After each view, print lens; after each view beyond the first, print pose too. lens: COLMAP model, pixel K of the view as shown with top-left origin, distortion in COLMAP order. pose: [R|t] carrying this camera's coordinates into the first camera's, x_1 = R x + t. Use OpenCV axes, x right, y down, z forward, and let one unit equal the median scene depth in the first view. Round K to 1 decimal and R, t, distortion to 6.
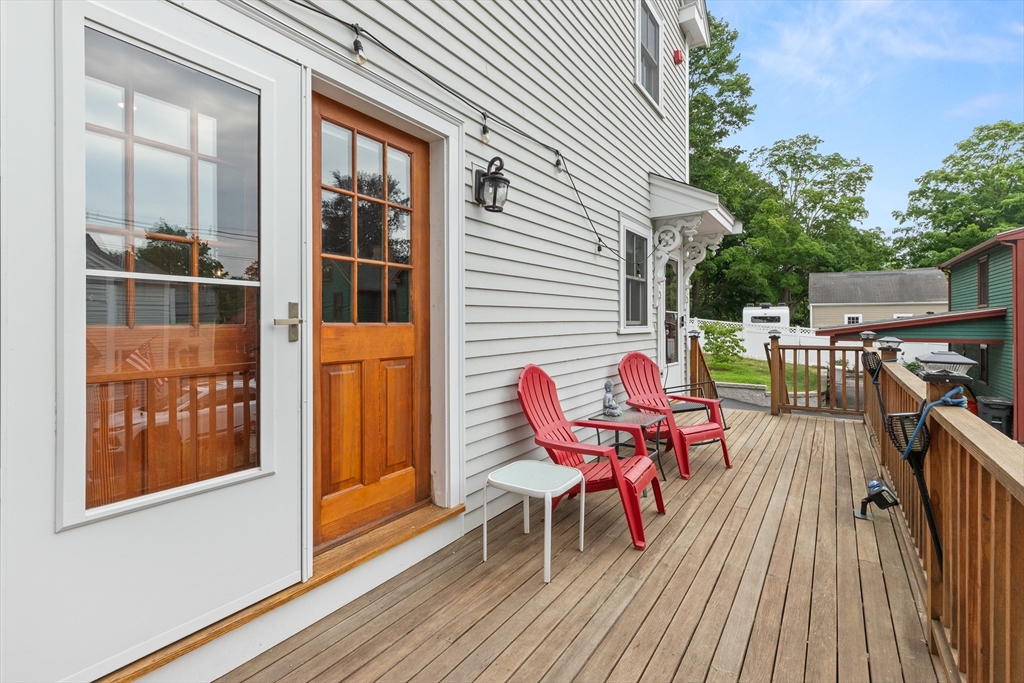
lens RADIAL K [[459.1, 0, 513.7], [0, 459.1, 318.9], [0, 0, 1]] dist [0.001168, 0.000216]
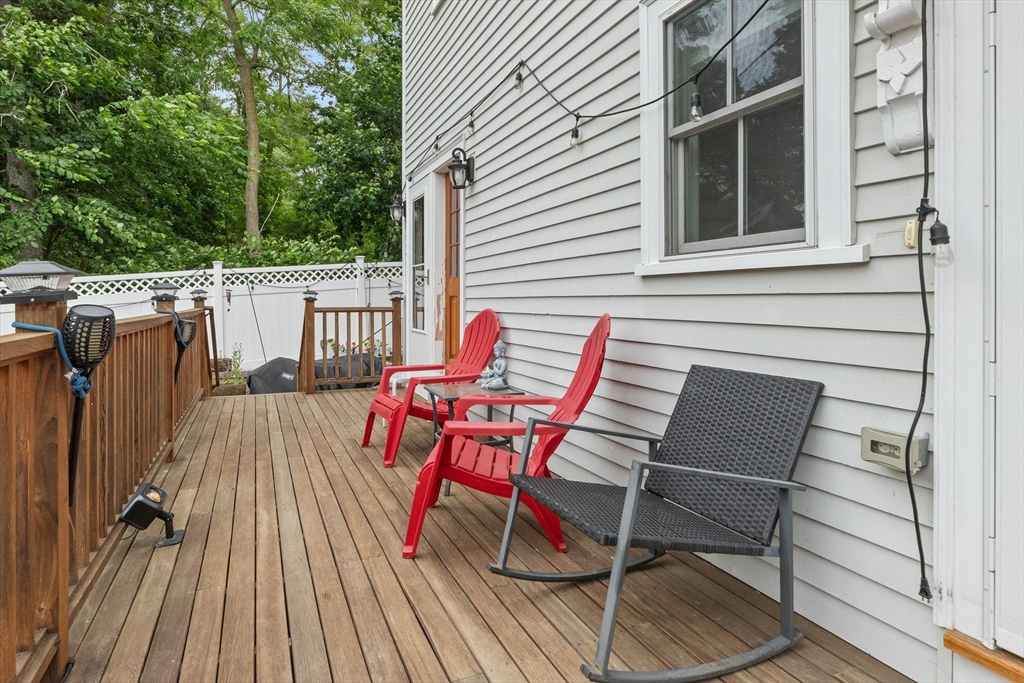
lens RADIAL K [[565.0, 0, 512.4], [0, 565.0, 304.5], [0, 0, 1]] dist [0.004925, 0.001575]
pose [[-0.509458, 0.005331, -0.860479, 1.063764], [0.003877, 0.999985, 0.003899, 0.077615], [0.860487, -0.001350, -0.509471, 1.619773]]
